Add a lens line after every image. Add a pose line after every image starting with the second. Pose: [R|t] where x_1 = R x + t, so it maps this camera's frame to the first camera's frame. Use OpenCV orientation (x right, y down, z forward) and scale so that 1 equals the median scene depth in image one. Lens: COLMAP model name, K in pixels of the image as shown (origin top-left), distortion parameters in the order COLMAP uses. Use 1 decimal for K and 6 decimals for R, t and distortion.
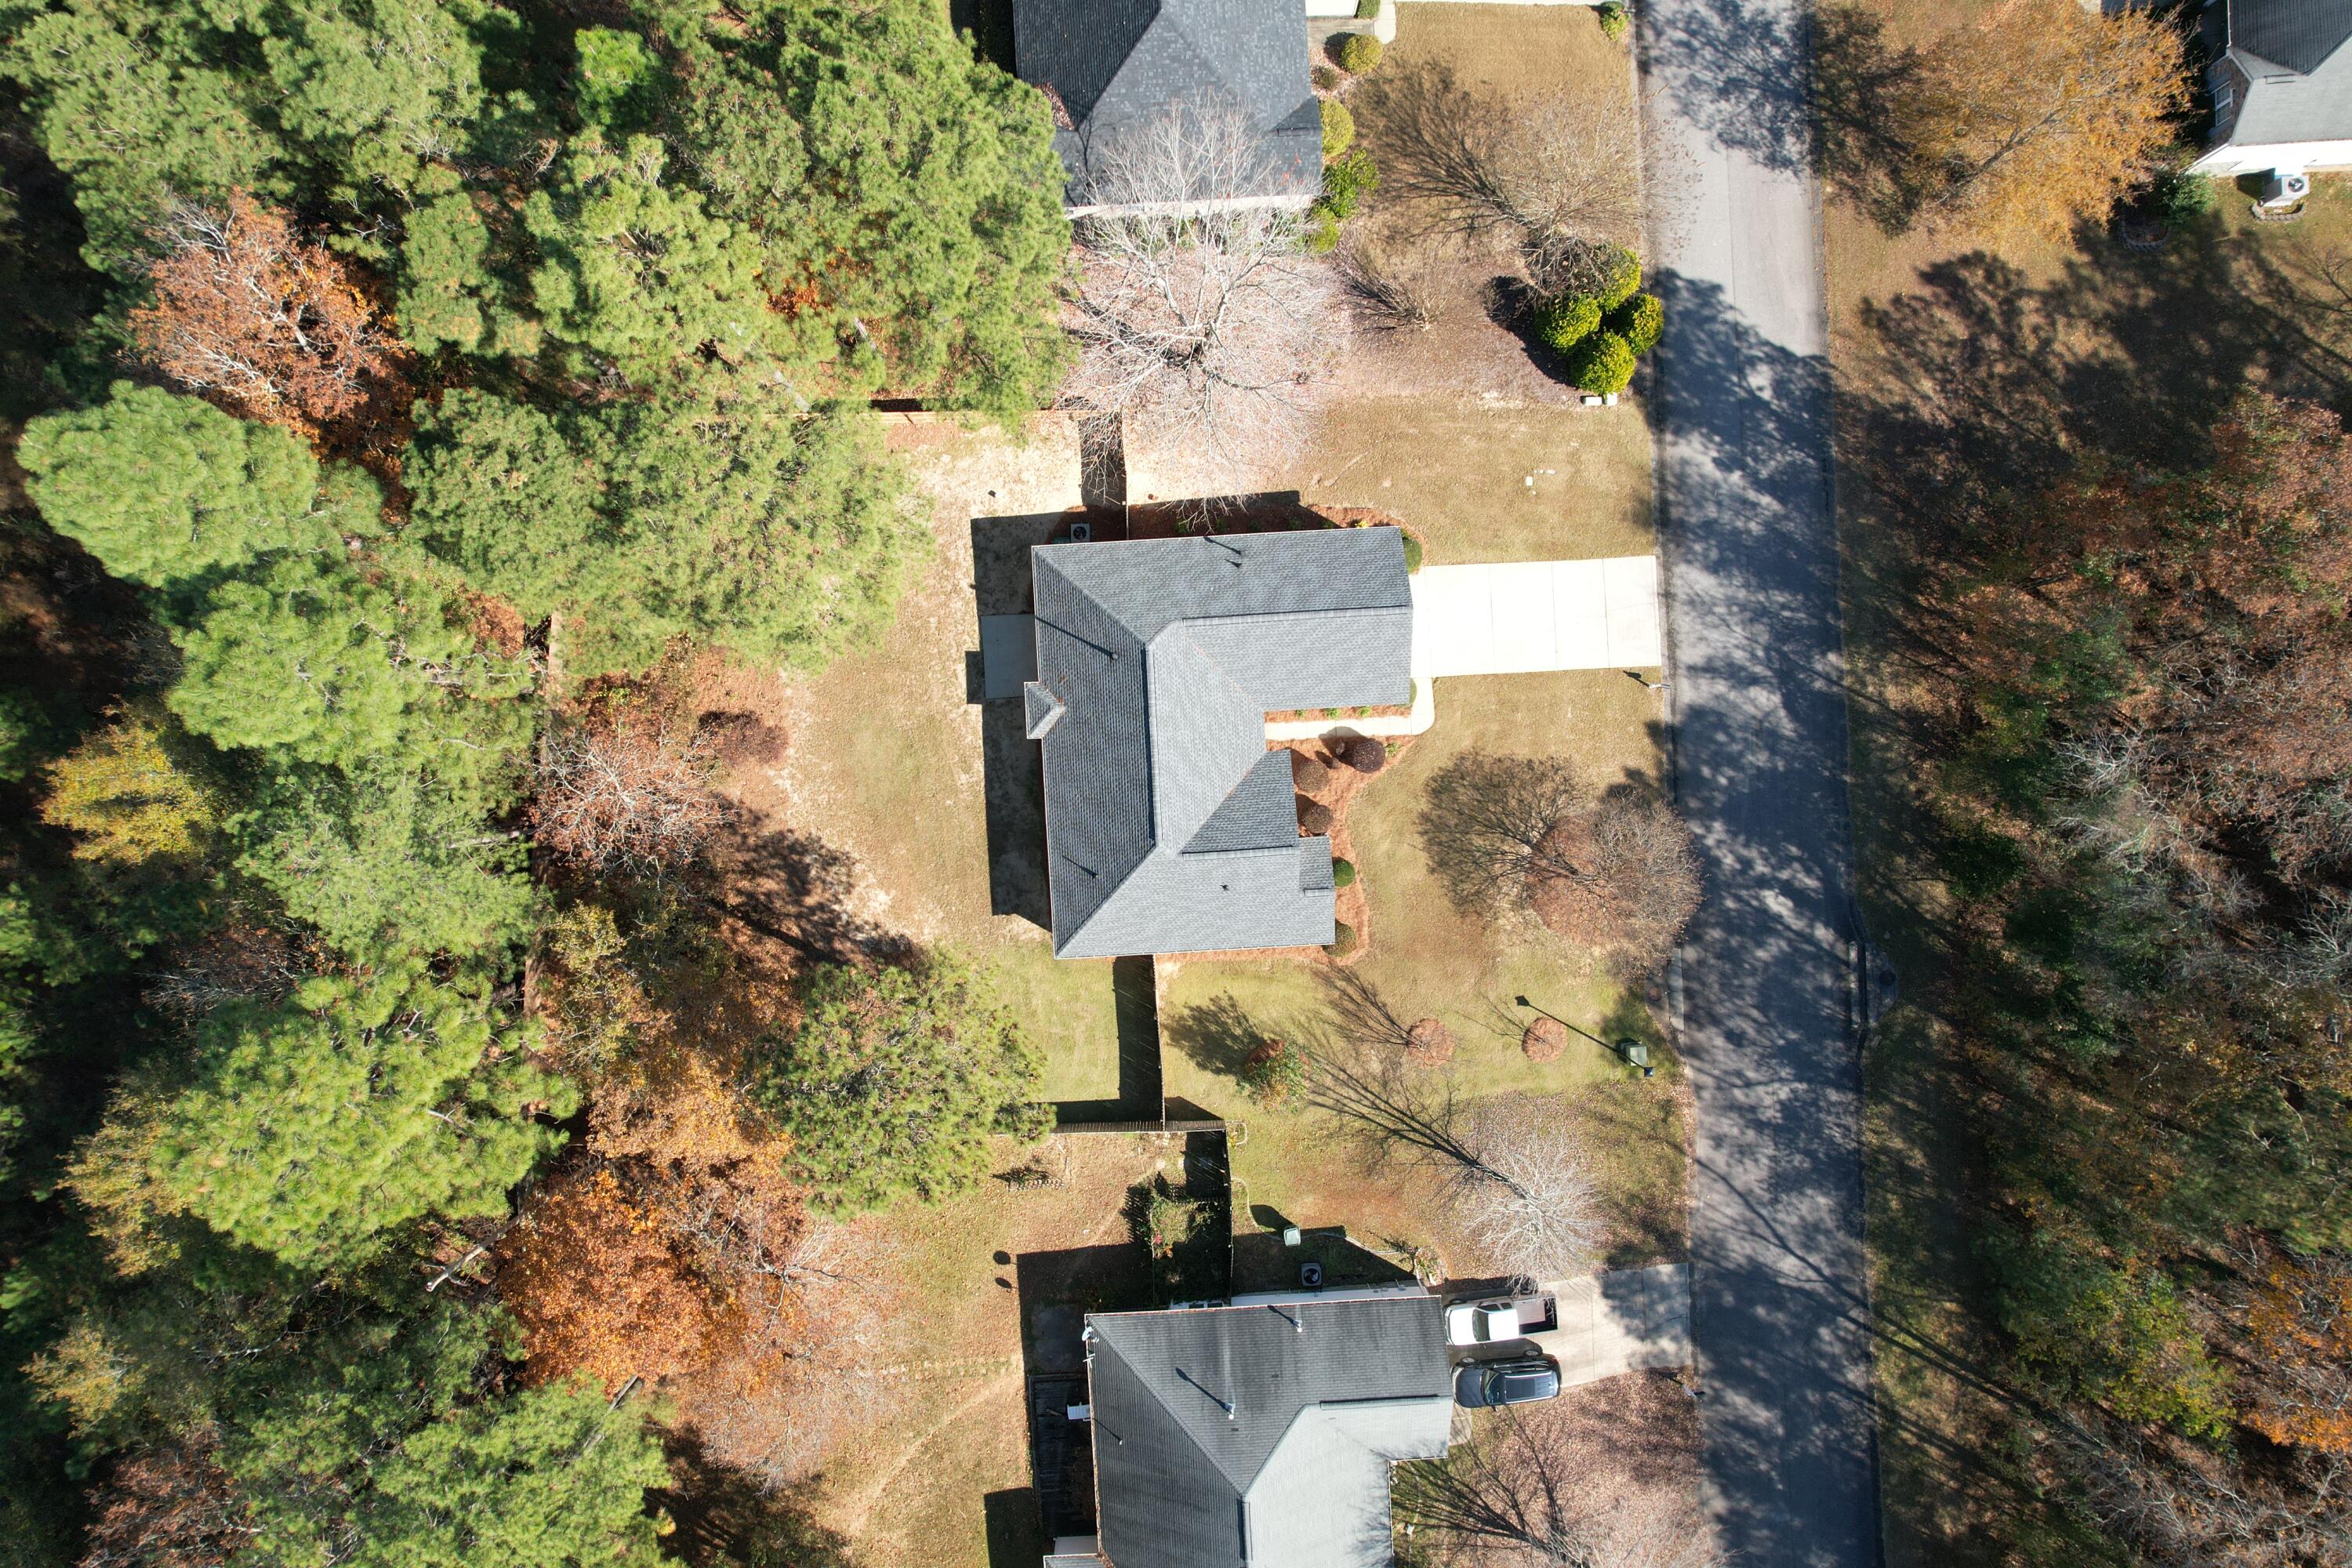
lens RADIAL K [[1504.9, 0, 1174.9], [0, 1504.9, 786.3], [0, 0, 1]] dist [-0.079308, 0.067958]
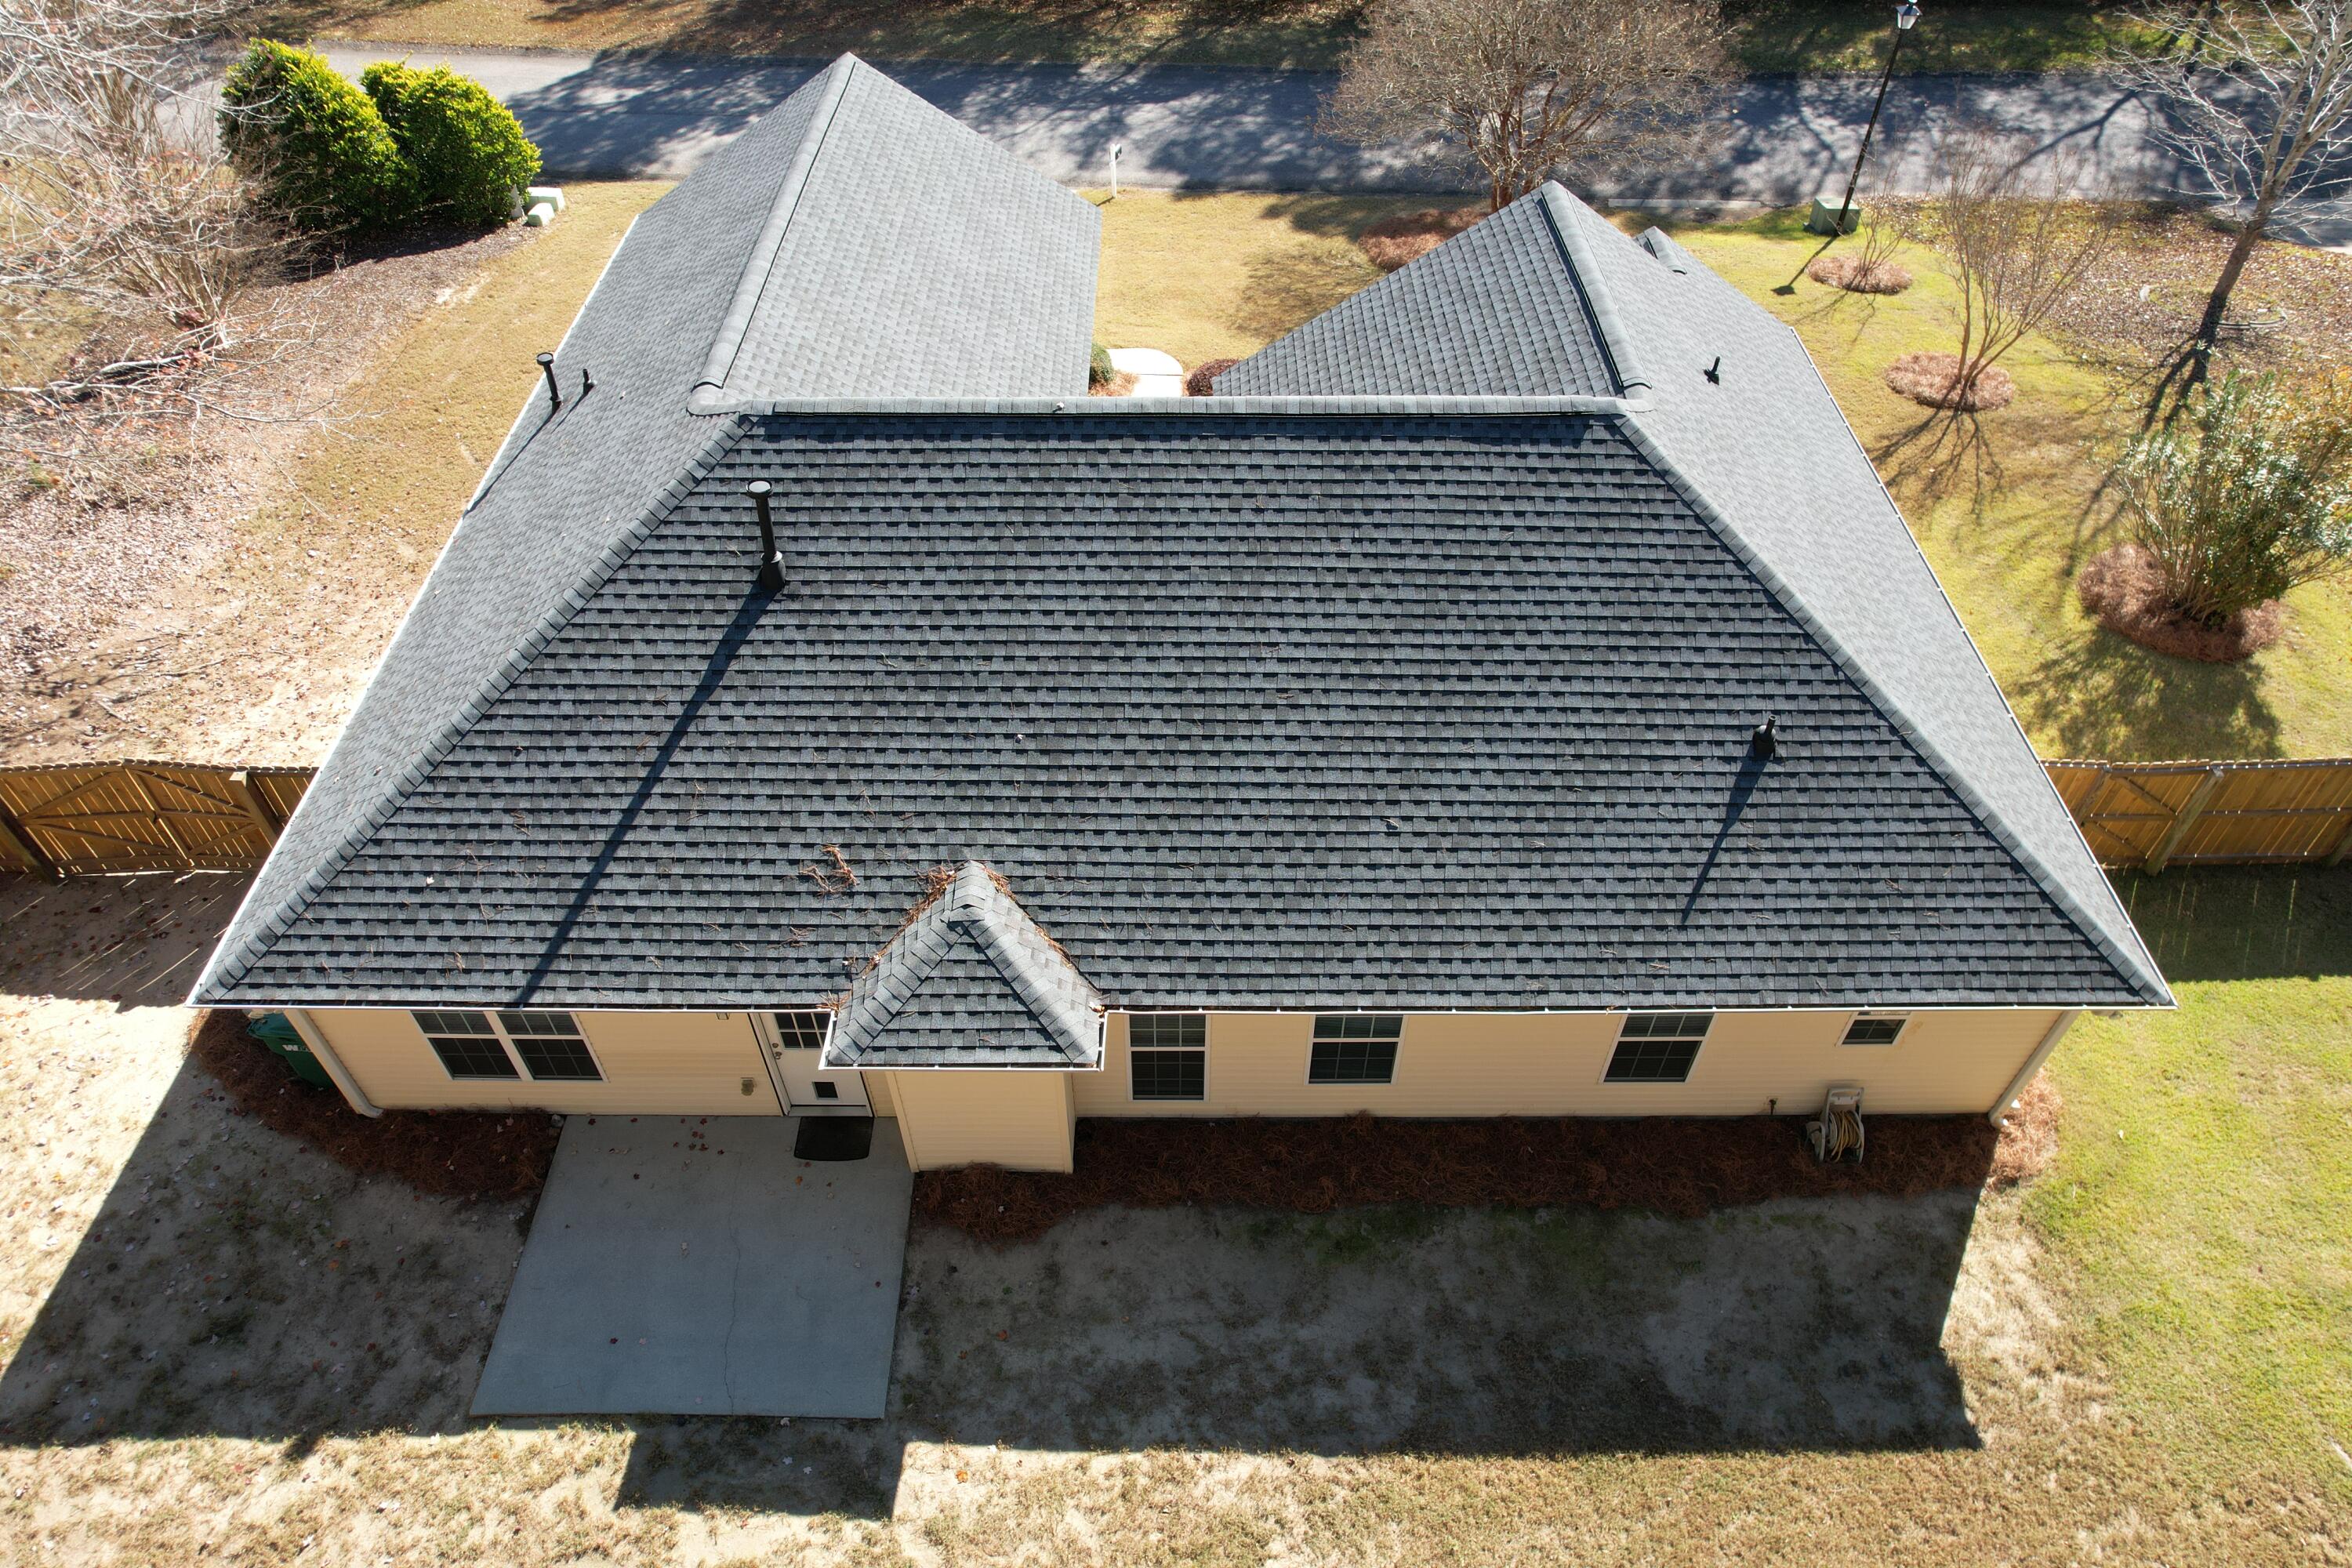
lens RADIAL K [[1504.9, 0, 1177.5], [0, 1504.9, 789.1], [0, 0, 1]] dist [-0.079308, 0.067958]
pose [[0.055362, -0.716146, 0.695751, -0.198631], [0.998402, 0.031807, -0.046706, -0.013491], [0.011319, 0.697225, 0.716763, 0.797697]]
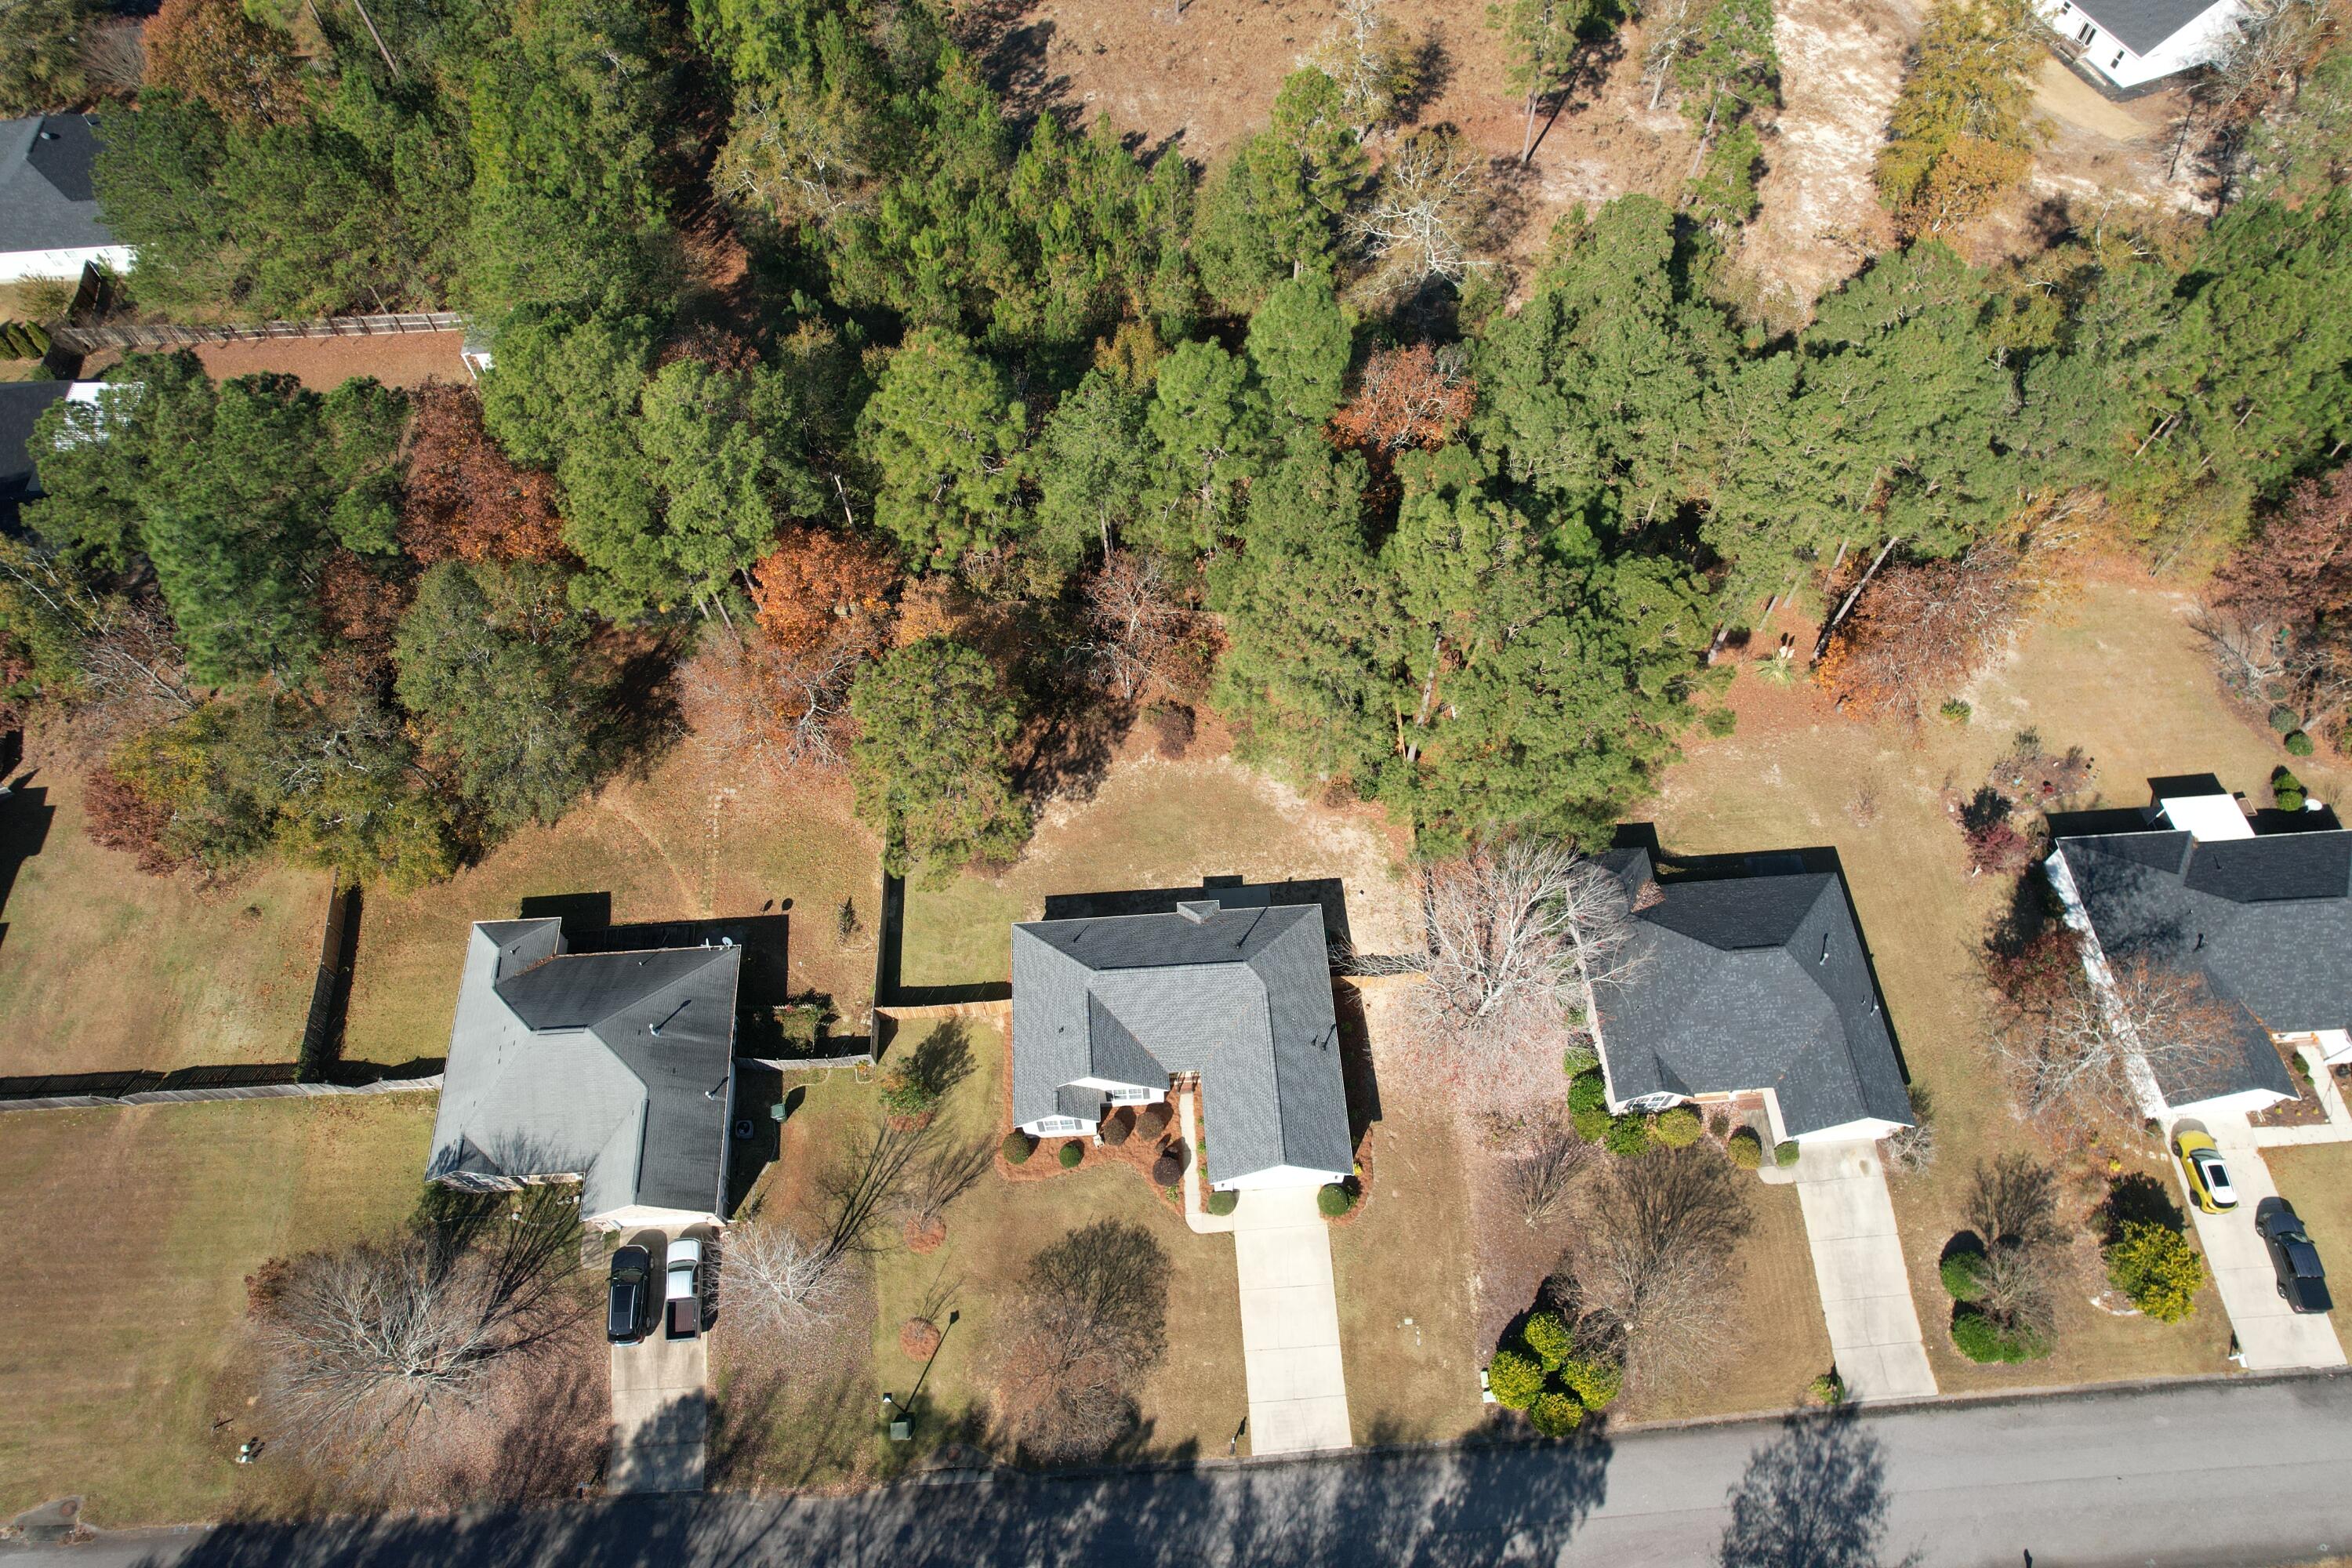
lens RADIAL K [[1504.9, 0, 1175.6], [0, 1504.9, 790.4], [0, 0, 1]] dist [-0.079308, 0.067958]
pose [[0.006439, 0.857570, -0.514327, 0.484250], [-0.999978, 0.006200, -0.002181, -0.027015], [0.001318, 0.514330, 0.857591, -0.193838]]
